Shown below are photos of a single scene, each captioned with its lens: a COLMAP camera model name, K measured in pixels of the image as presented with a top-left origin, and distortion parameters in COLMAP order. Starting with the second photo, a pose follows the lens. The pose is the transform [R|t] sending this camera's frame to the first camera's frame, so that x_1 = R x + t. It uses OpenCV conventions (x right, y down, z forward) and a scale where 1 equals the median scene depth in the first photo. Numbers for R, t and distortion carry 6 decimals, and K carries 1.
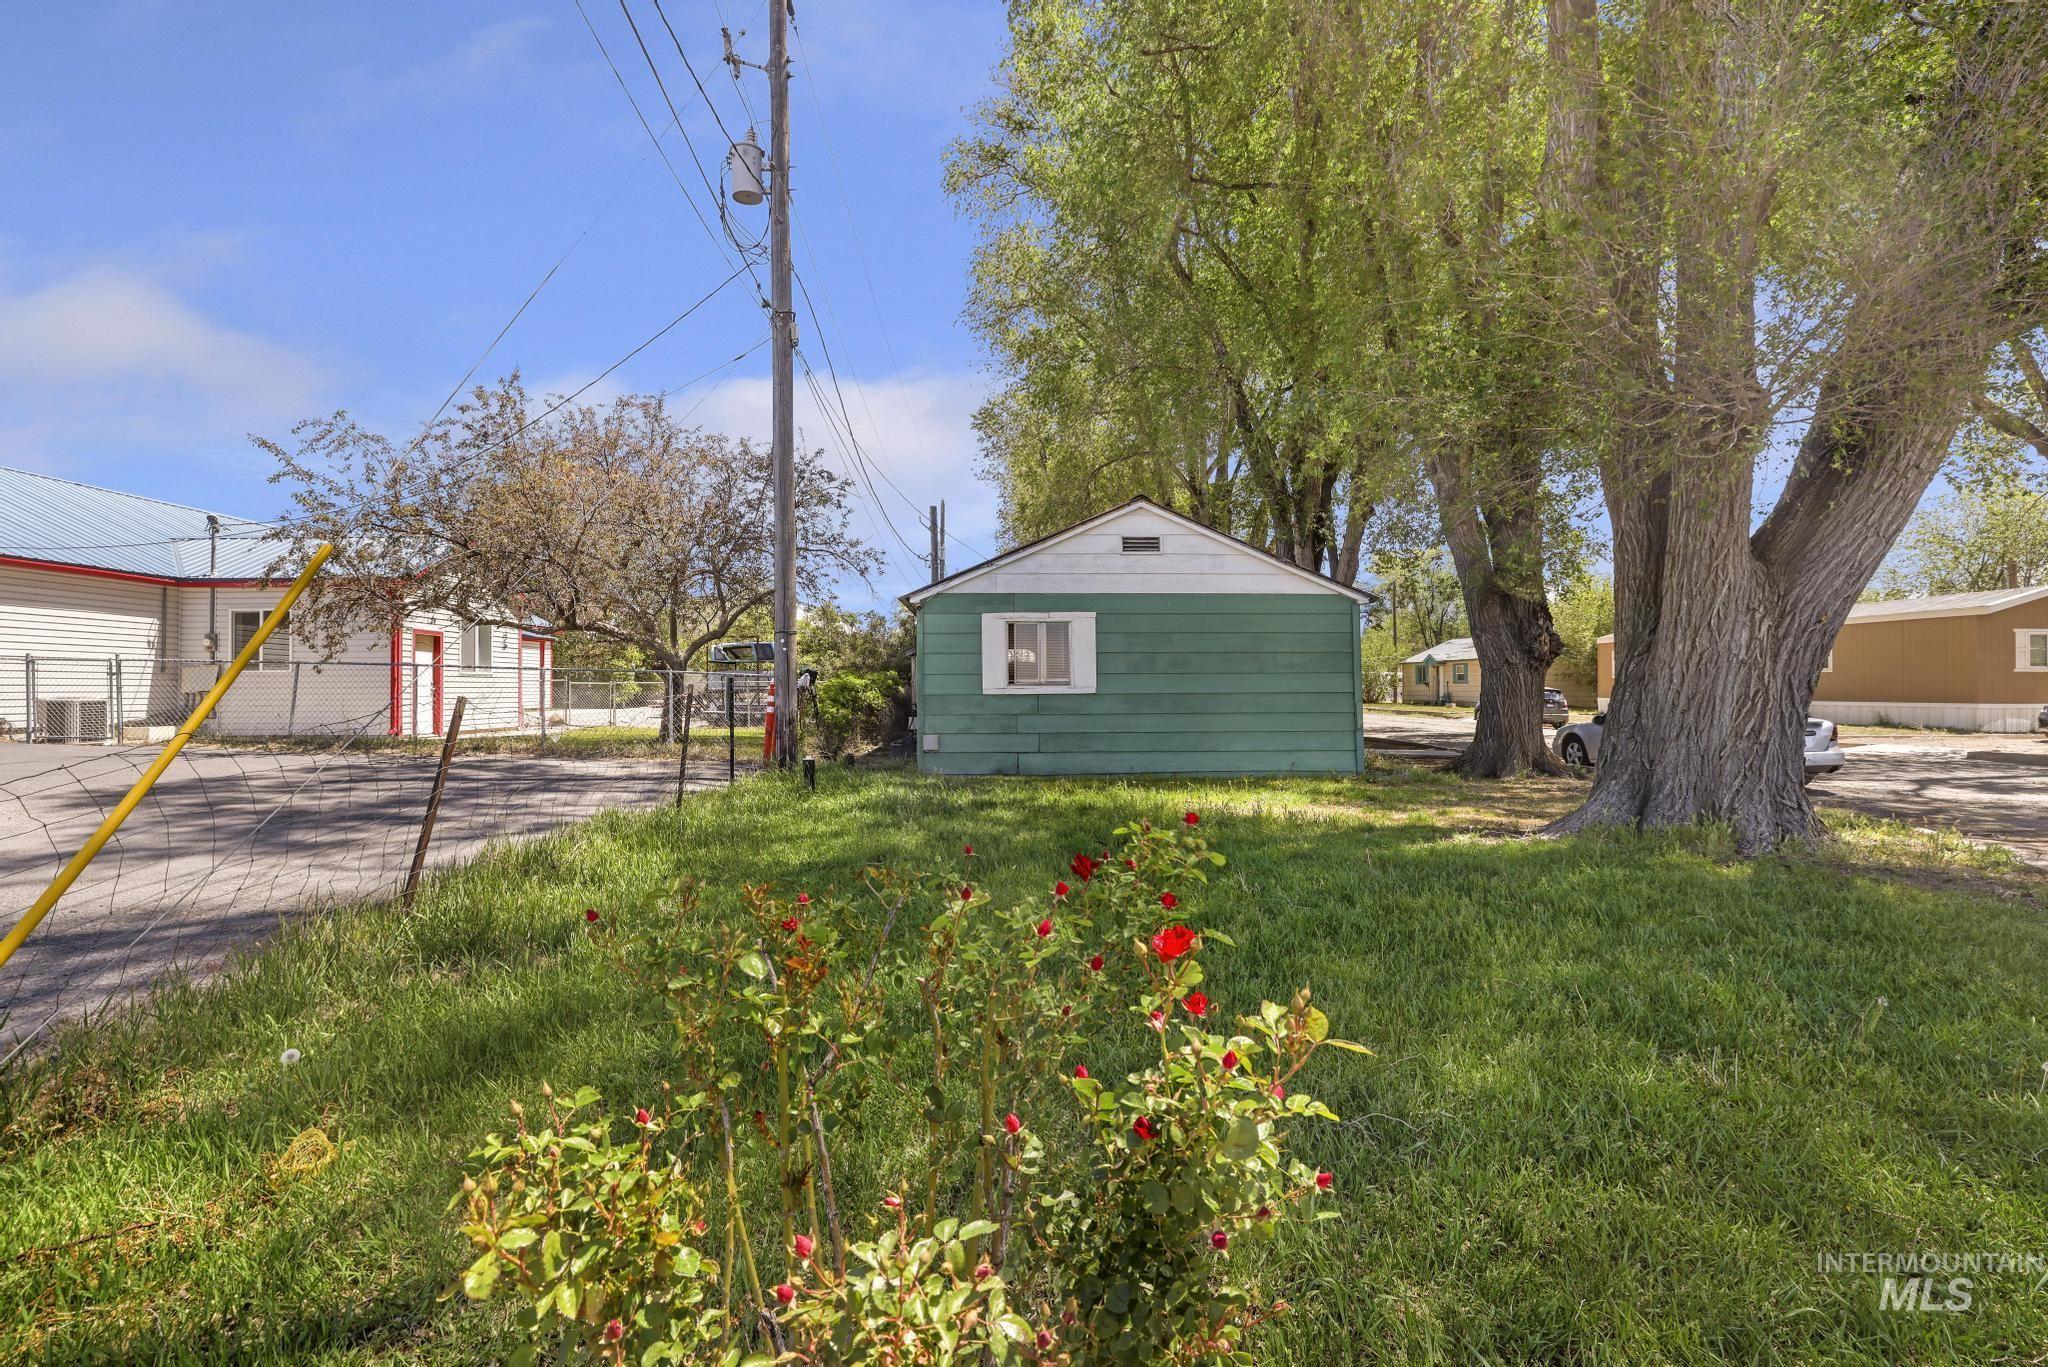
lens RADIAL K [[927.6, 0, 988.0], [0, 927.6, 684.5], [0, 0, 1]] dist [-0.049892, 0.023610]
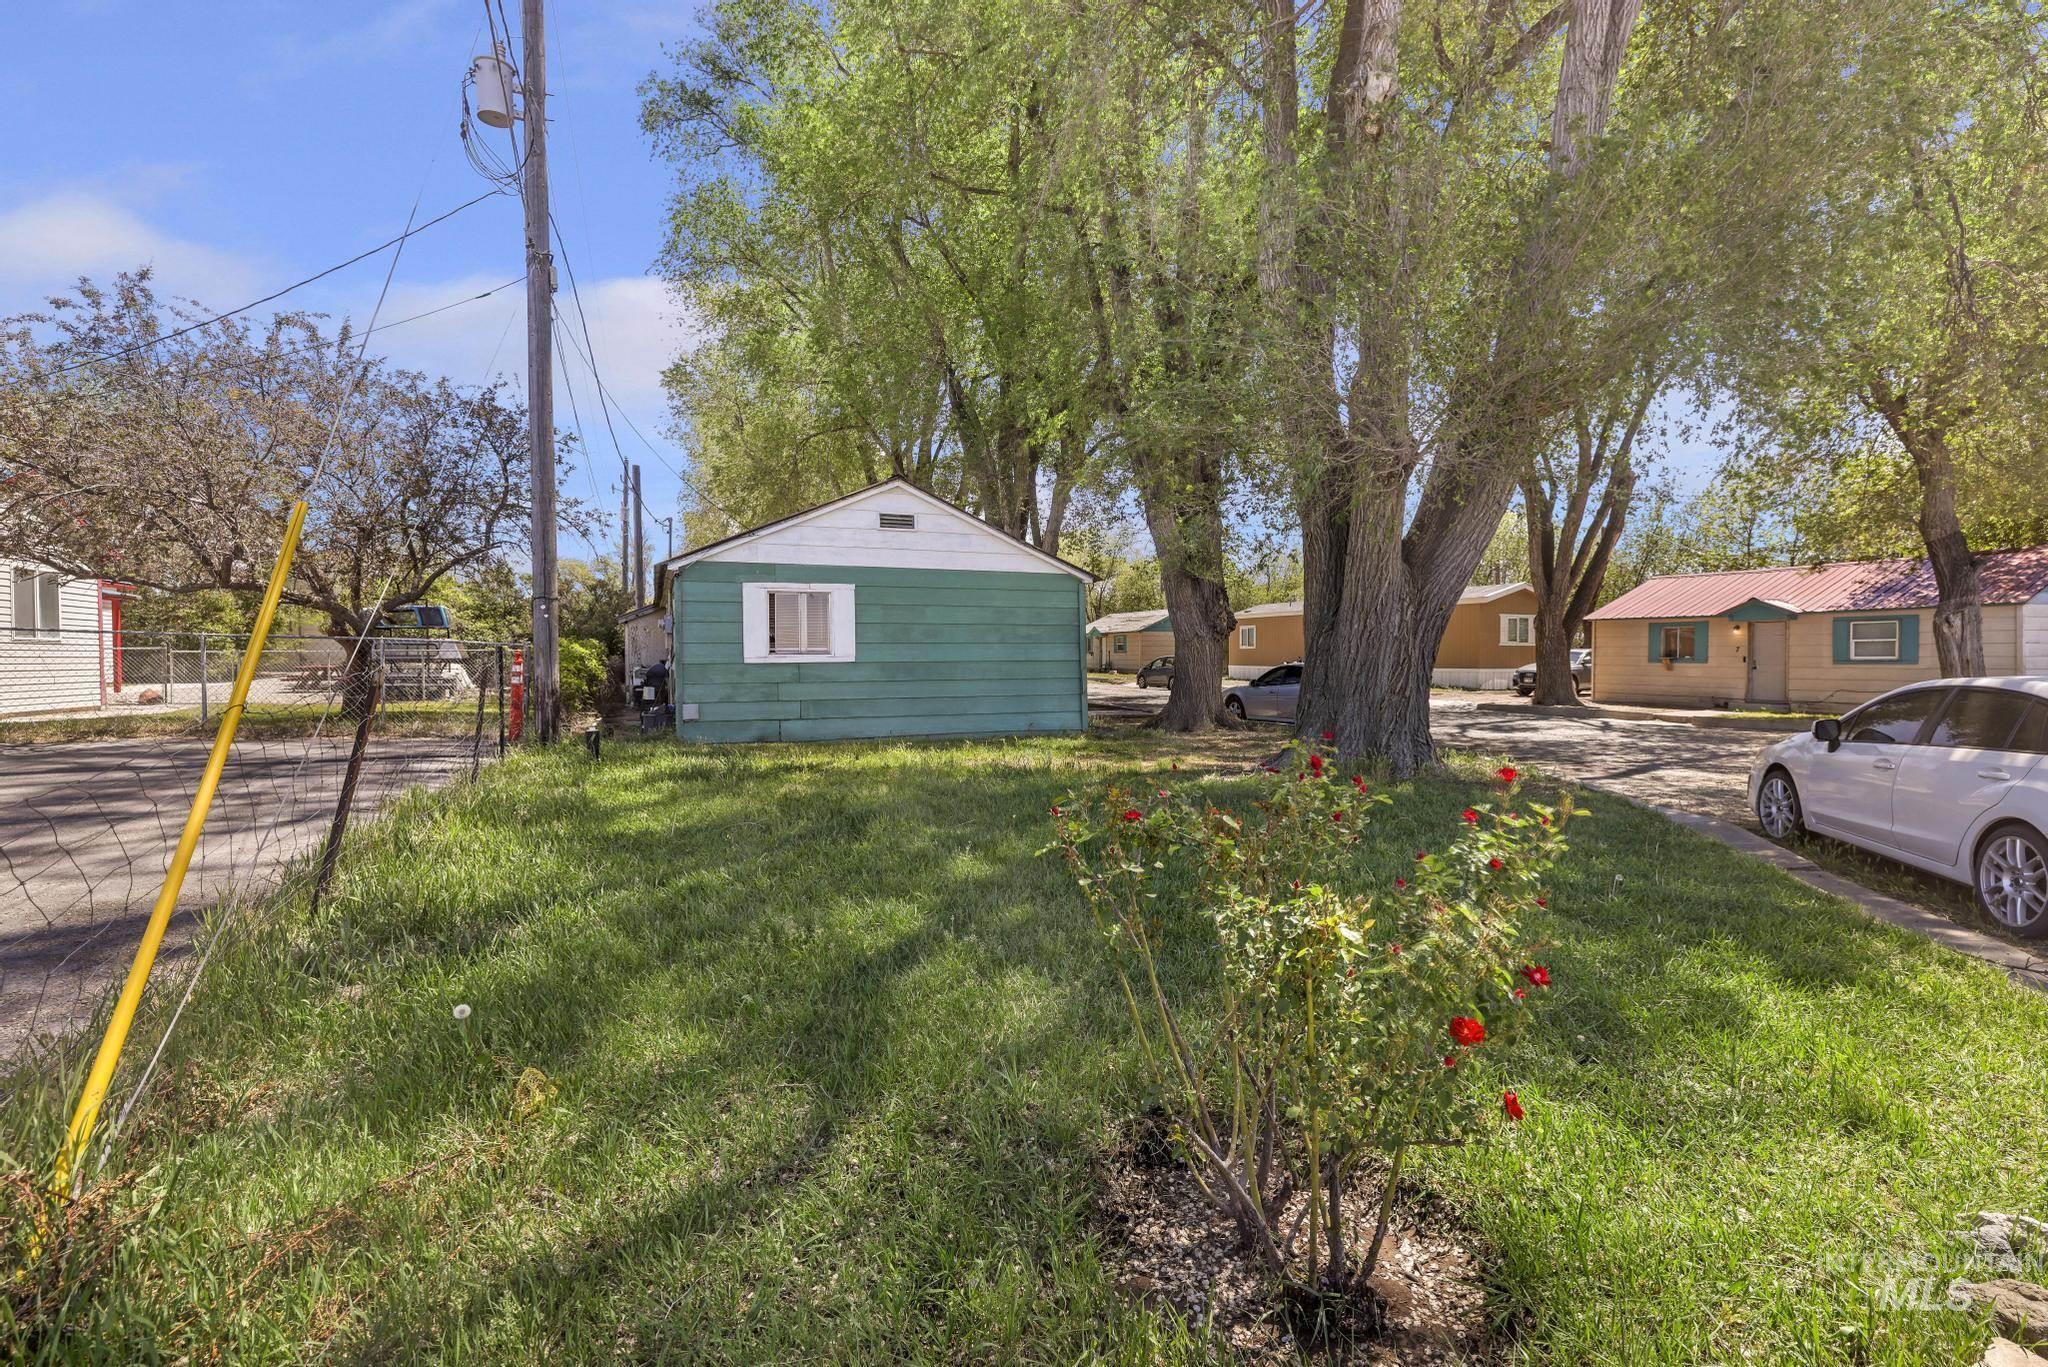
lens RADIAL K [[927.6, 0, 988.0], [0, 927.6, 684.5], [0, 0, 1]] dist [-0.049892, 0.023610]
pose [[0.934350, -0.010338, 0.356207, -0.104743], [-0.001576, 0.999449, 0.033141, 0.000214], [-0.356353, -0.031526, 0.933819, -0.030064]]
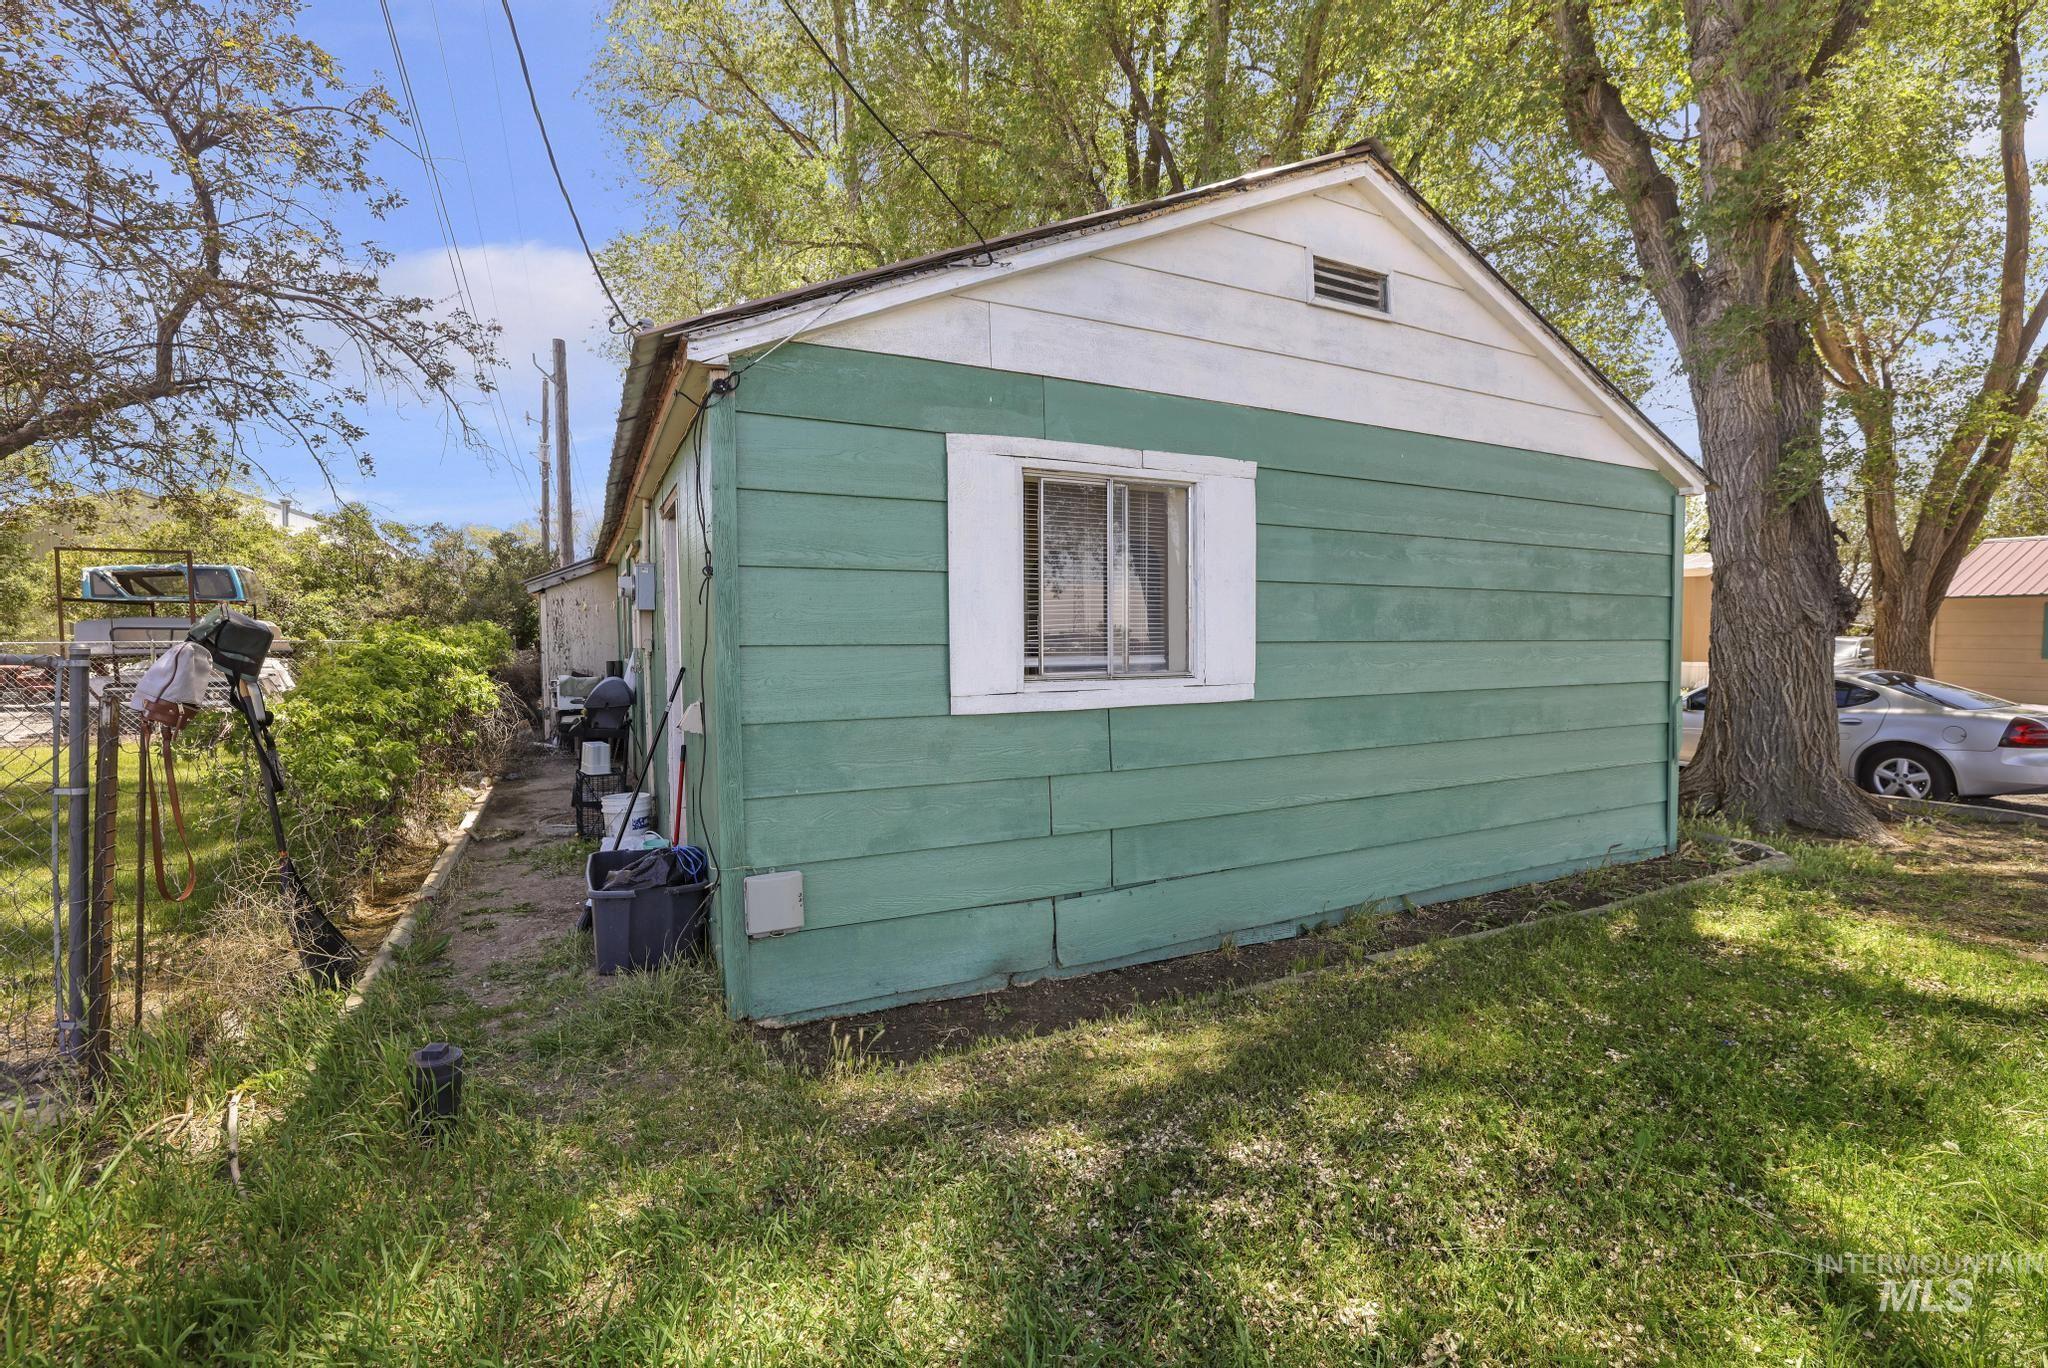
lens RADIAL K [[864.5, 0, 977.1], [0, 864.5, 678.4], [0, 0, 1]] dist [-0.038358, 0.000201]
pose [[0.900249, -0.022318, 0.434804, -0.104509], [-0.001658, 0.998502, 0.054684, -0.013957], [-0.435373, -0.049950, 0.898863, 0.679593]]
